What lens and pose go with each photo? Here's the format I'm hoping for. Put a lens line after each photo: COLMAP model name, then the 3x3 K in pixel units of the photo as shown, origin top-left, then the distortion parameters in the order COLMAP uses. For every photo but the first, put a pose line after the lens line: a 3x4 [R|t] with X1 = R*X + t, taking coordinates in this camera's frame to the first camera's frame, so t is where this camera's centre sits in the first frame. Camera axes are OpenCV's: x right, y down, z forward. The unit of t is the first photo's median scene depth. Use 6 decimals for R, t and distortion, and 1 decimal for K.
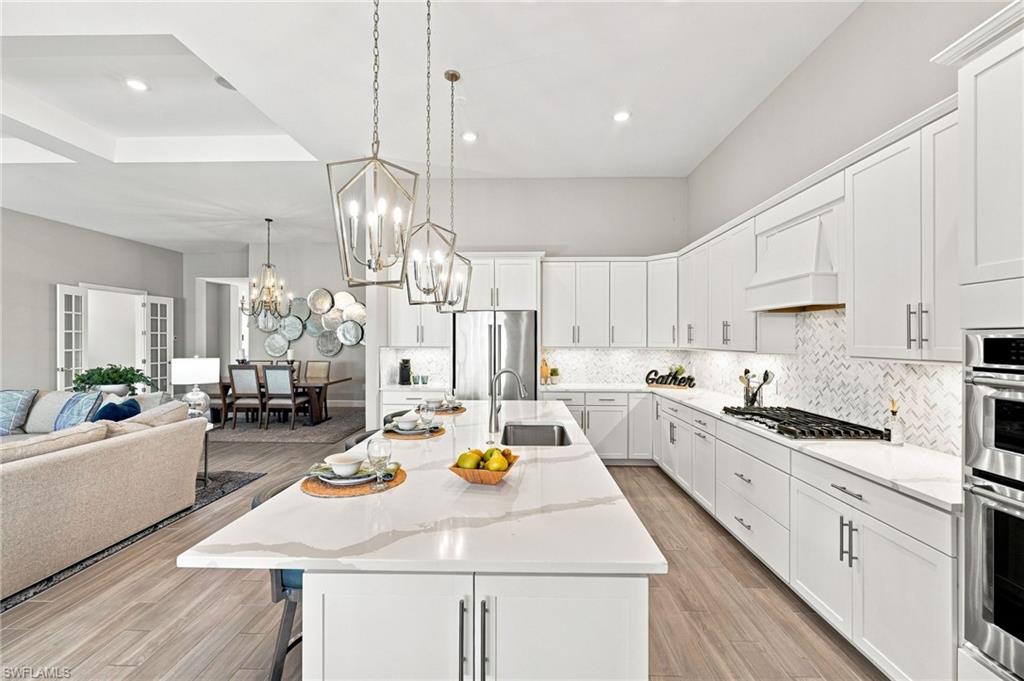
lens RADIAL K [[421.9, 0, 513.5], [0, 421.9, 339.8], [0, 0, 1]] dist [-0.001311, -0.000219]
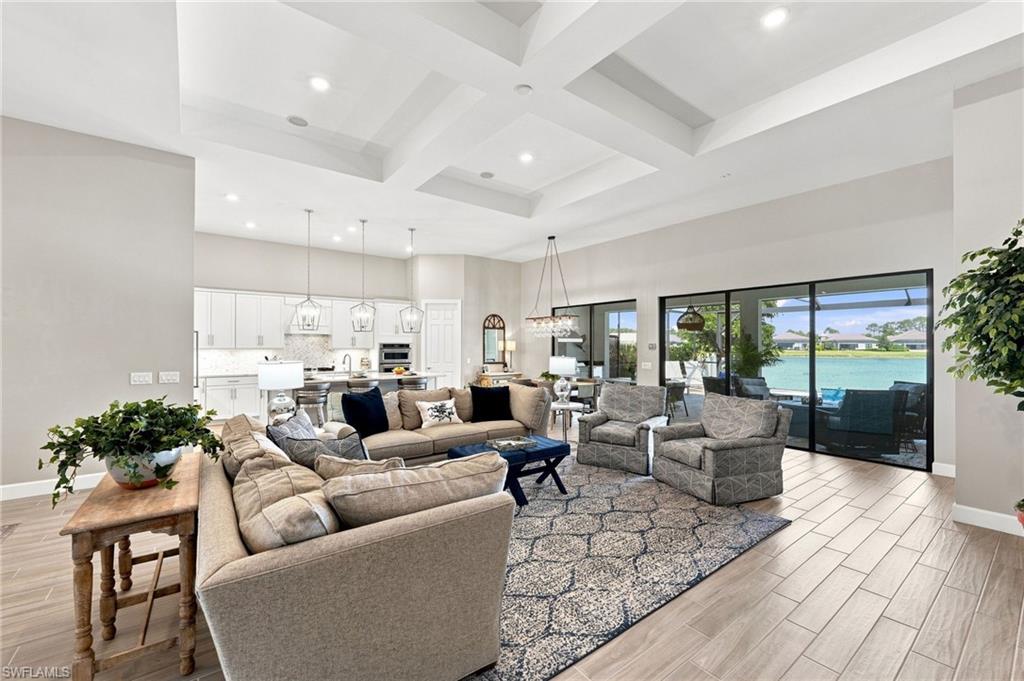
lens RADIAL K [[413.7, 0, 514.2], [0, 413.7, 342.5], [0, 0, 1]] dist [-0.001284, -0.000028]
pose [[-0.620017, 0.006231, 0.784564, -1.418161], [-0.001646, 0.999956, -0.009243, 0.007416], [-0.784587, -0.007022, -0.619979, 0.892139]]
